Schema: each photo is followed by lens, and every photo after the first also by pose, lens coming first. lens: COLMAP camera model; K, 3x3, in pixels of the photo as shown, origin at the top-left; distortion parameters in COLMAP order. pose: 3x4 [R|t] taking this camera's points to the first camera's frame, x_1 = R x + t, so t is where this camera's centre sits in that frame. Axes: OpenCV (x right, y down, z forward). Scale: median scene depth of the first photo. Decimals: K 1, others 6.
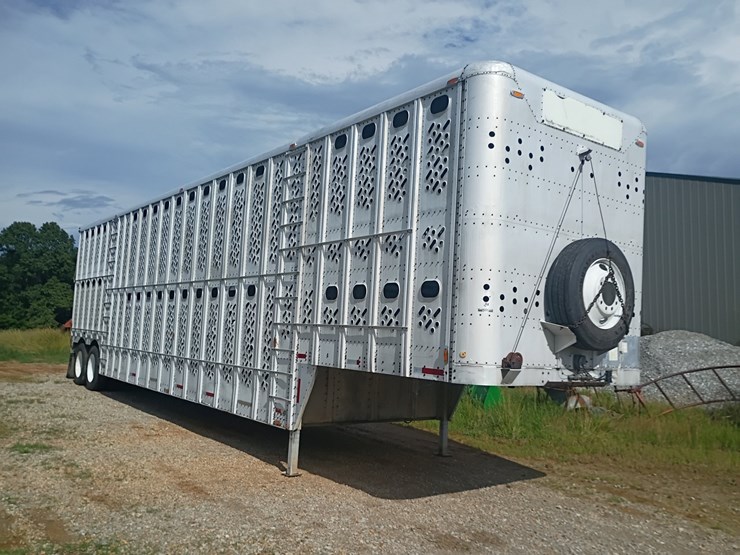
lens RADIAL K [[641.8, 0, 380.7], [0, 641.8, 283.5], [0, 0, 1]] dist [0.062277, -0.077320]
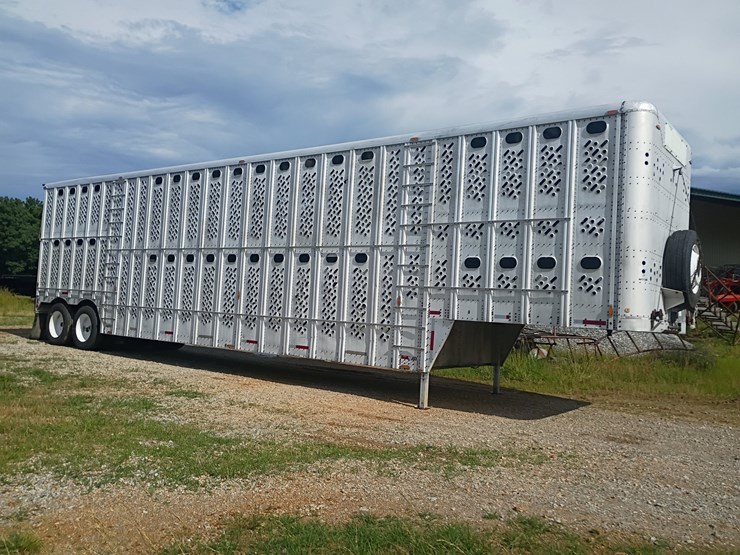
lens RADIAL K [[639.7, 0, 368.8], [0, 639.7, 273.4], [0, 0, 1]] dist [0.064191, -0.069888]
pose [[0.962141, 0.019306, 0.271867, -0.699622], [-0.029841, 0.998953, 0.034671, -0.002460], [-0.270913, -0.041471, 0.961710, -0.183074]]
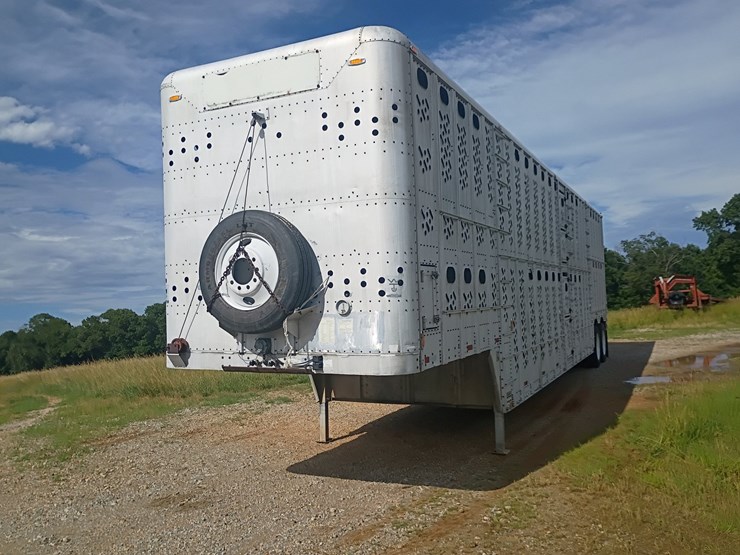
lens RADIAL K [[643.0, 0, 353.5], [0, 643.0, 266.1], [0, 0, 1]] dist [0.050612, -0.004531]
pose [[0.433407, -0.109812, -0.894483, 1.147903], [0.122649, 0.990501, -0.062172, 0.078399], [0.892813, -0.082762, 0.442758, 0.688637]]
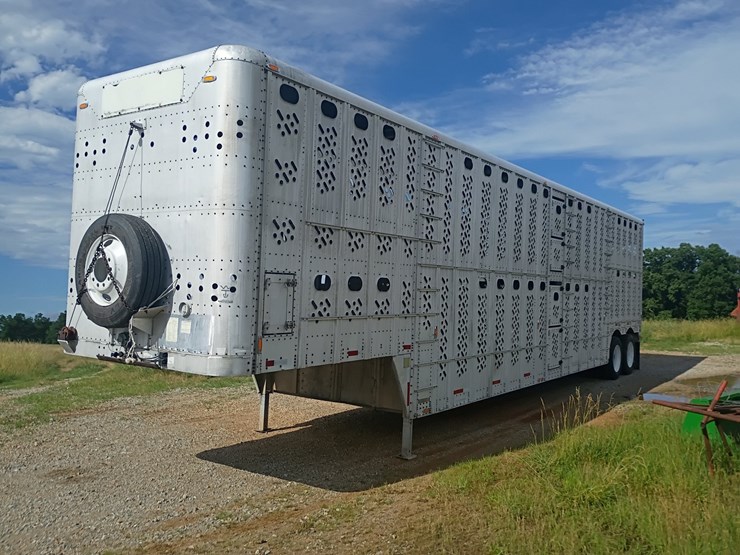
lens RADIAL K [[641.8, 0, 372.8], [0, 641.8, 262.1], [0, 0, 1]] dist [0.040277, -0.001143]
pose [[0.308653, -0.078061, -0.947966, 1.321139], [0.060119, 0.996235, -0.062461, 0.084571], [0.949273, -0.037712, 0.312184, 1.012597]]
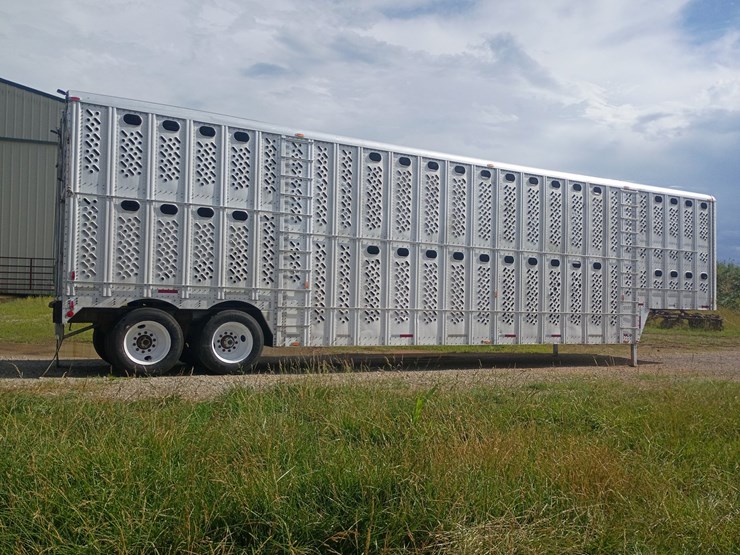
lens RADIAL K [[639.7, 0, 368.8], [0, 639.7, 273.4], [0, 0, 1]] dist [0.064191, -0.069888]
pose [[0.153969, 0.004758, 0.988064, -2.587738], [-0.092934, 0.995625, 0.009687, 0.092343], [-0.983695, -0.093317, 0.153738, 1.814441]]
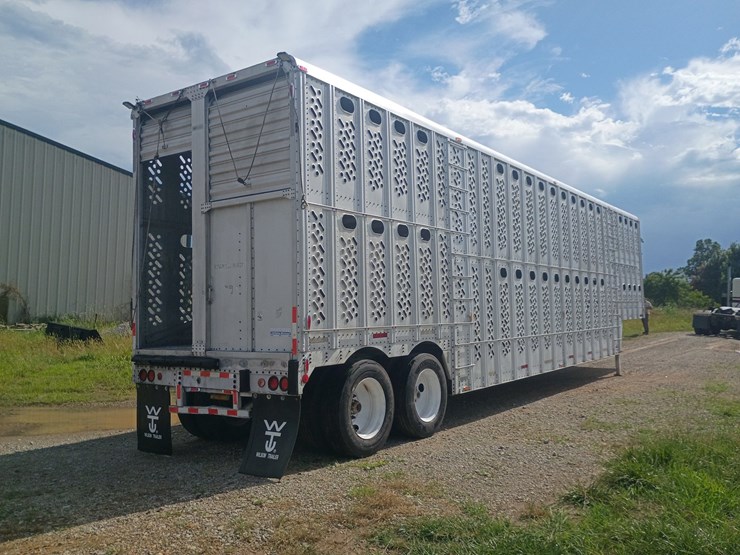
lens RADIAL K [[641.8, 0, 380.7], [0, 641.8, 283.5], [0, 0, 1]] dist [0.062277, -0.077320]
pose [[-0.321486, -0.001542, 0.946913, -2.245318], [-0.068859, 0.997389, -0.021754, 0.125679], [-0.944407, -0.072197, -0.320752, 2.896291]]
